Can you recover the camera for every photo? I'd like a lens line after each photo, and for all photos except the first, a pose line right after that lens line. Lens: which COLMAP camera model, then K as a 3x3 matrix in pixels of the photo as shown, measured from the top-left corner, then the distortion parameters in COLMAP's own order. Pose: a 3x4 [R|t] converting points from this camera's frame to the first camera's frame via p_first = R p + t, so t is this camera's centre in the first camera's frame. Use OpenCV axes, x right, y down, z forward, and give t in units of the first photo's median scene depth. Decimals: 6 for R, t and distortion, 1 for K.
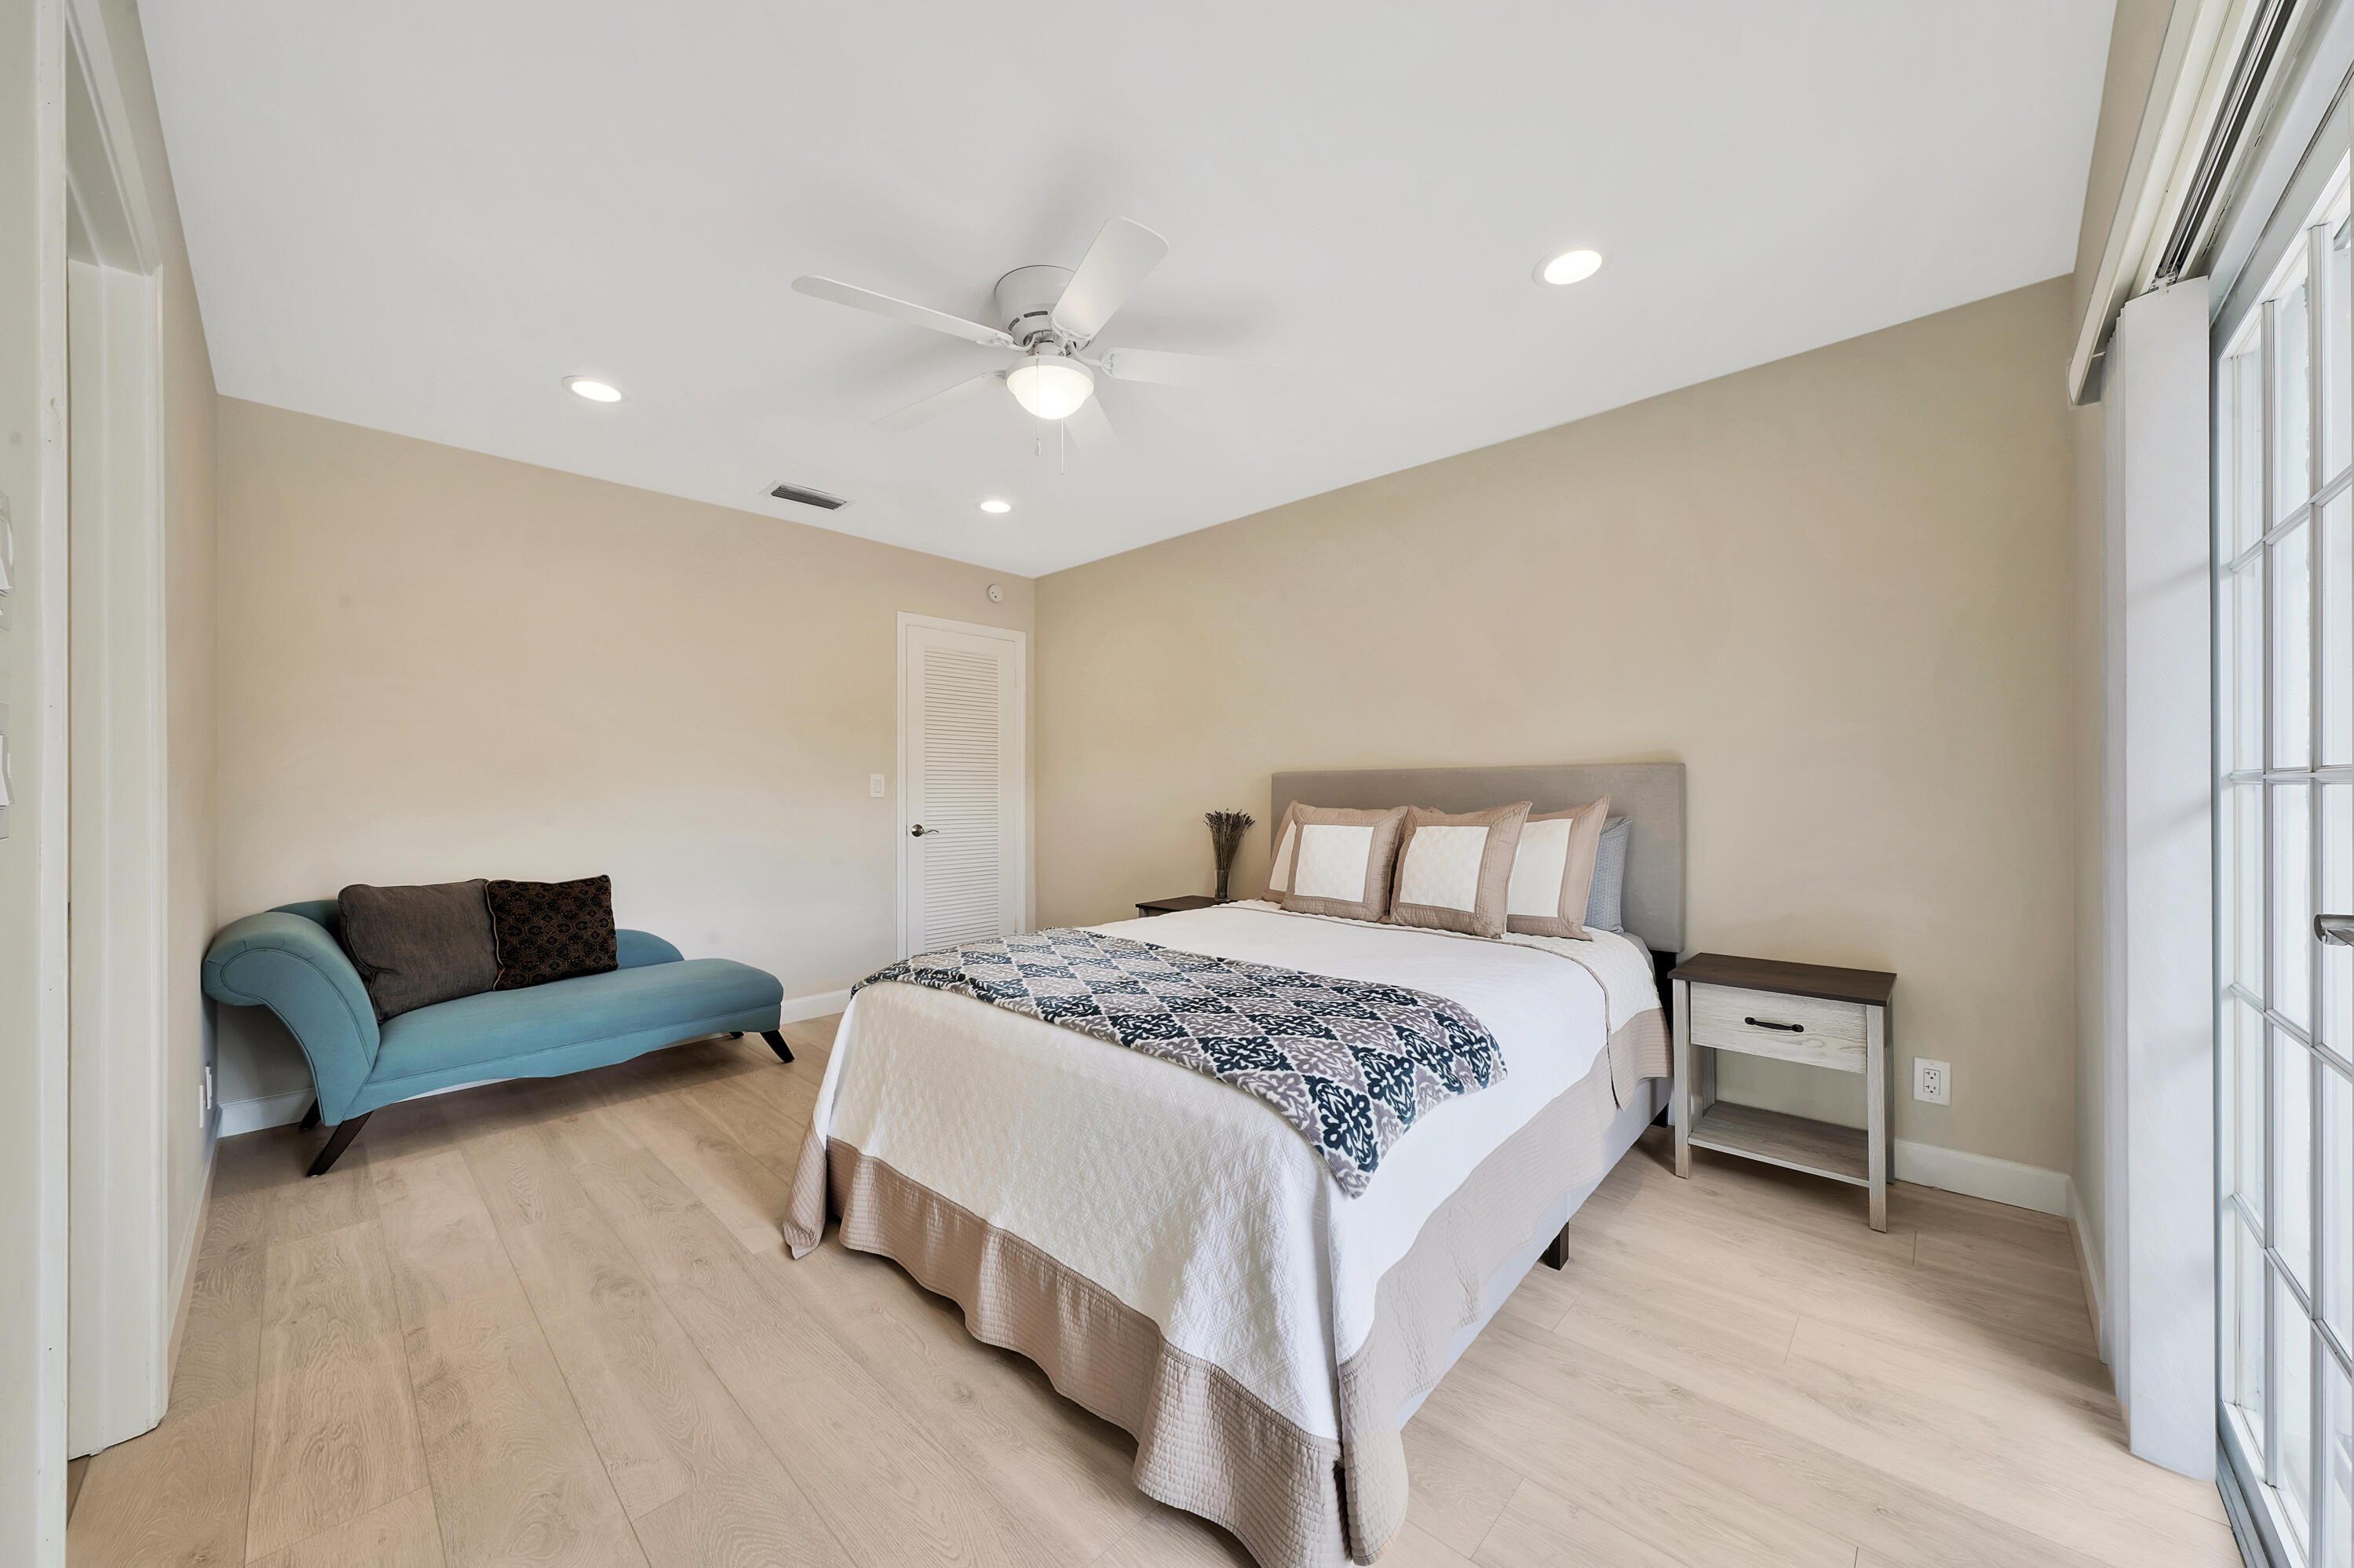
lens RADIAL K [[821.5, 0, 1175.3], [0, 821.5, 779.8], [0, 0, 1]] dist [-0.003780, -0.000183]
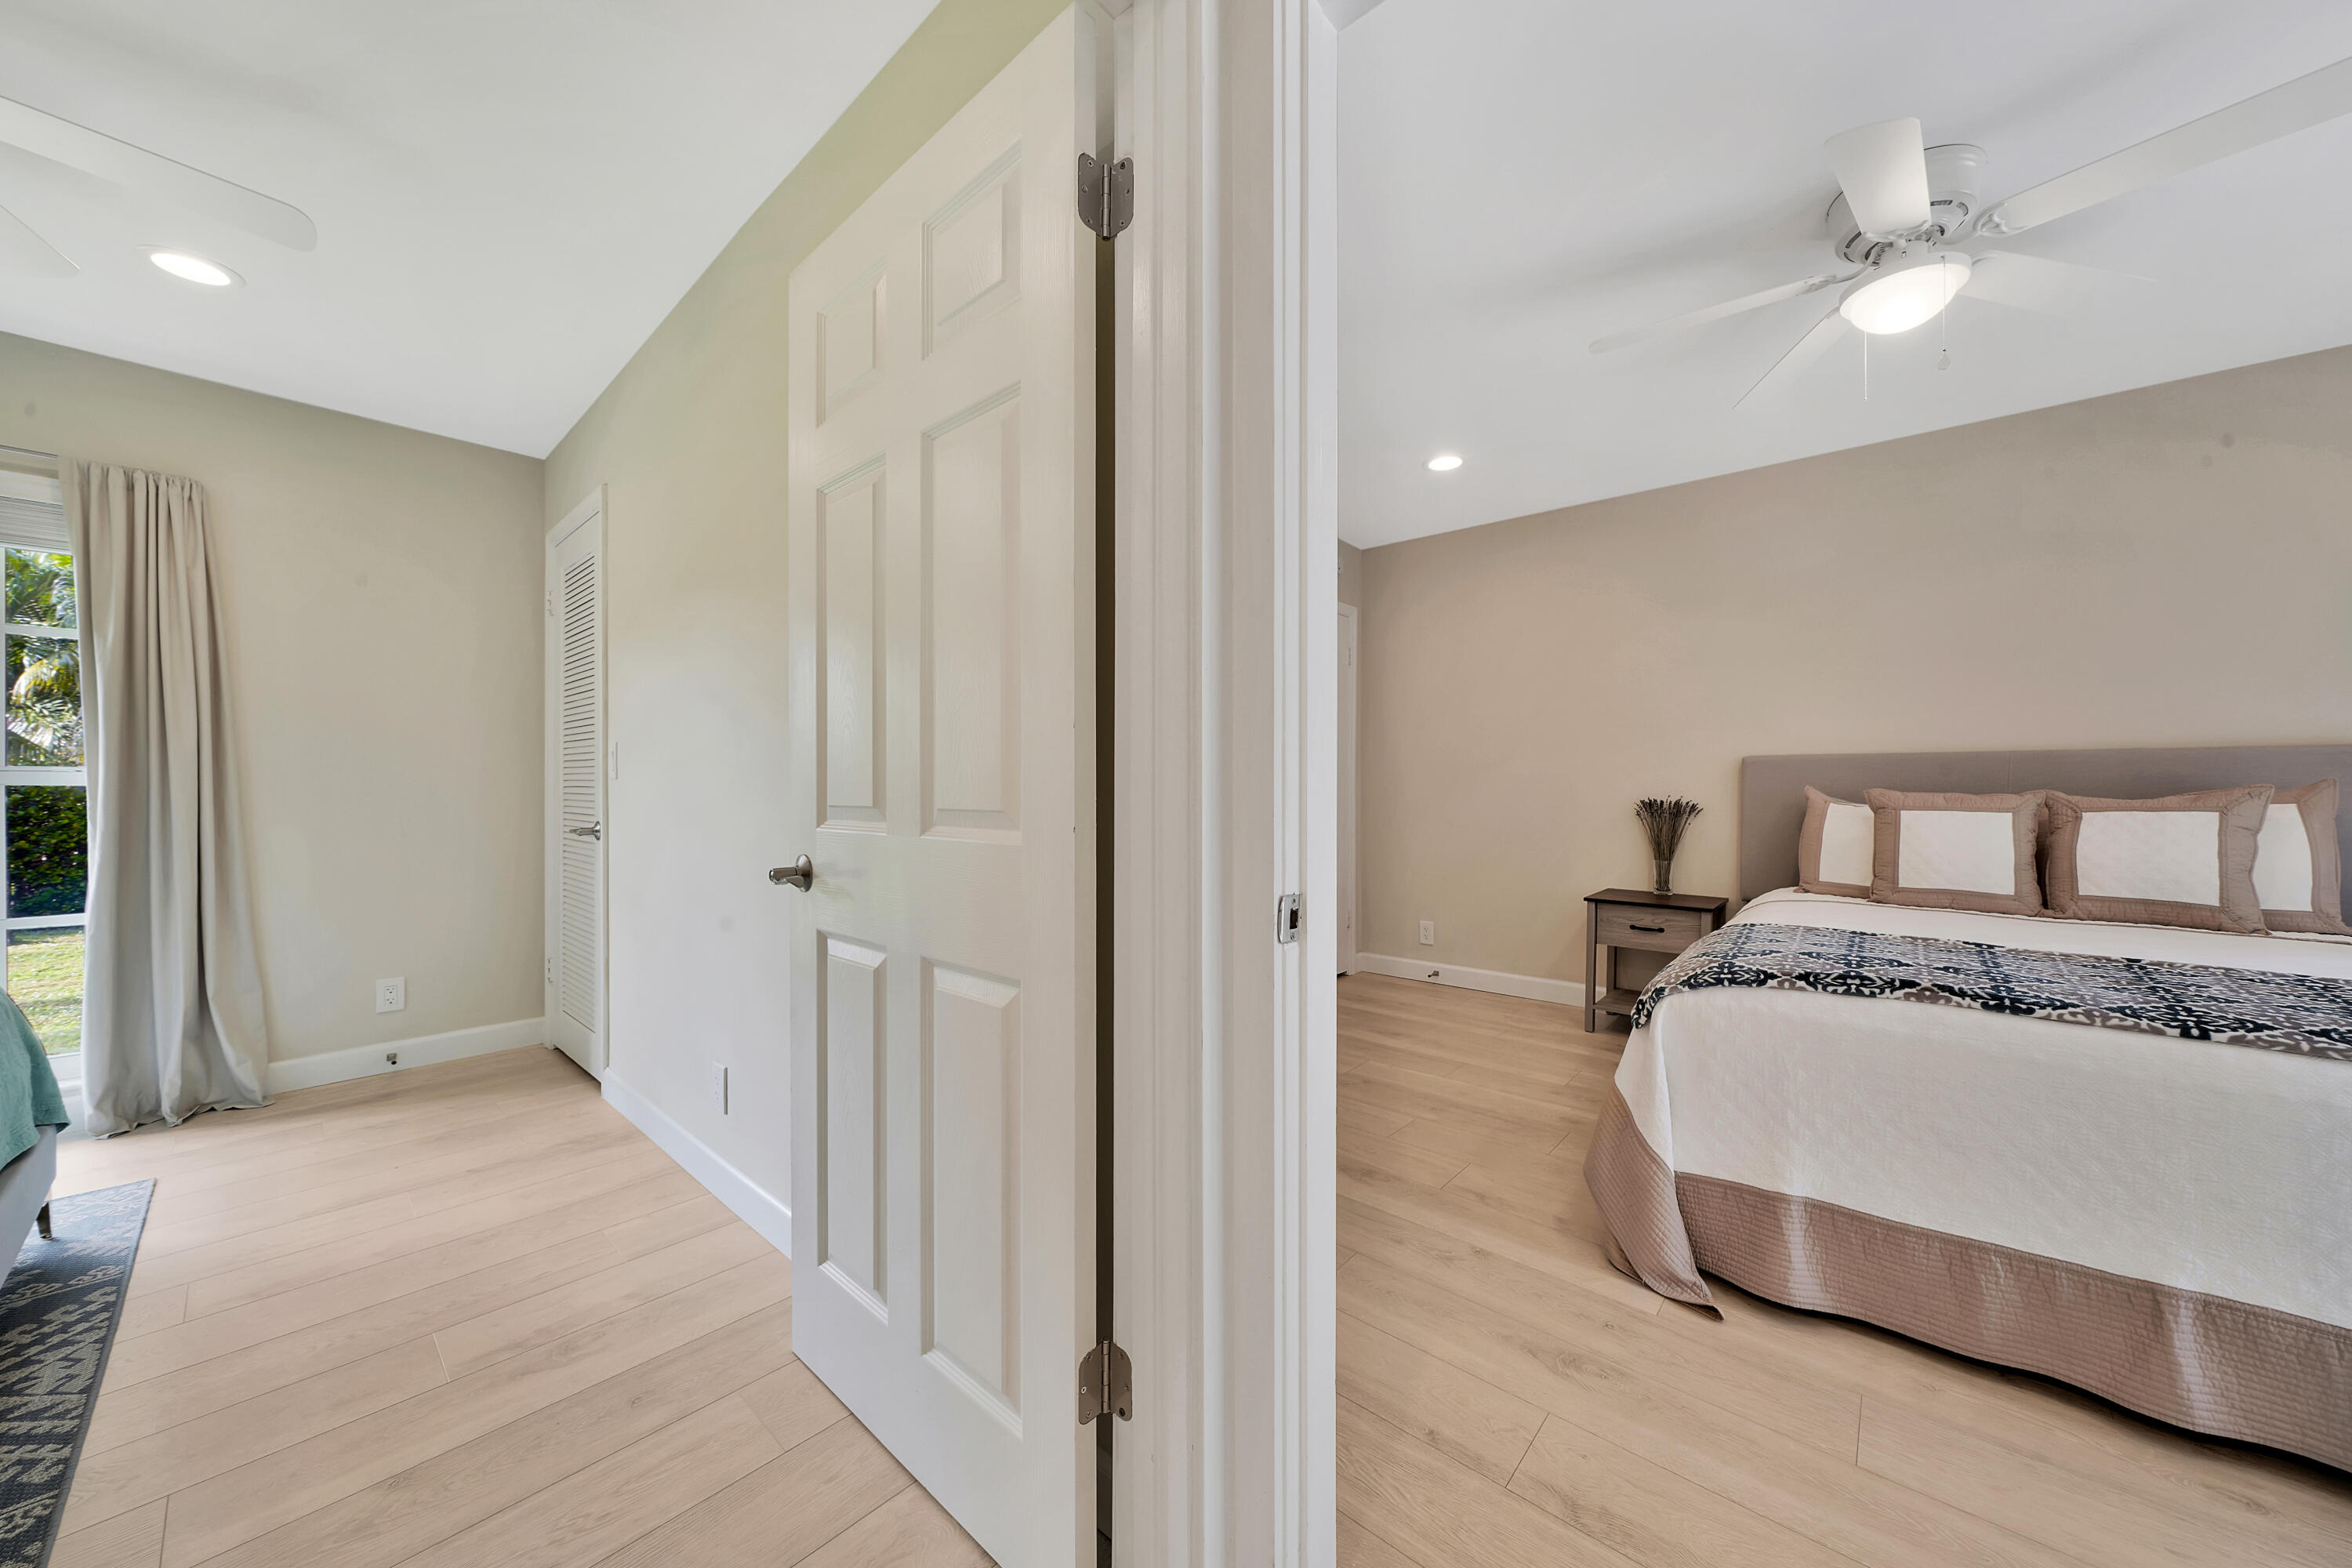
lens RADIAL K [[820.9, 0, 1175.0], [0, 820.9, 787.7], [0, 0, 1]] dist [-0.003780, -0.000183]
pose [[0.999362, 0.001054, 0.035693, -0.731454], [-0.001610, 0.999877, 0.015575, 0.017849], [-0.035672, -0.015623, 0.999241, 0.132415]]
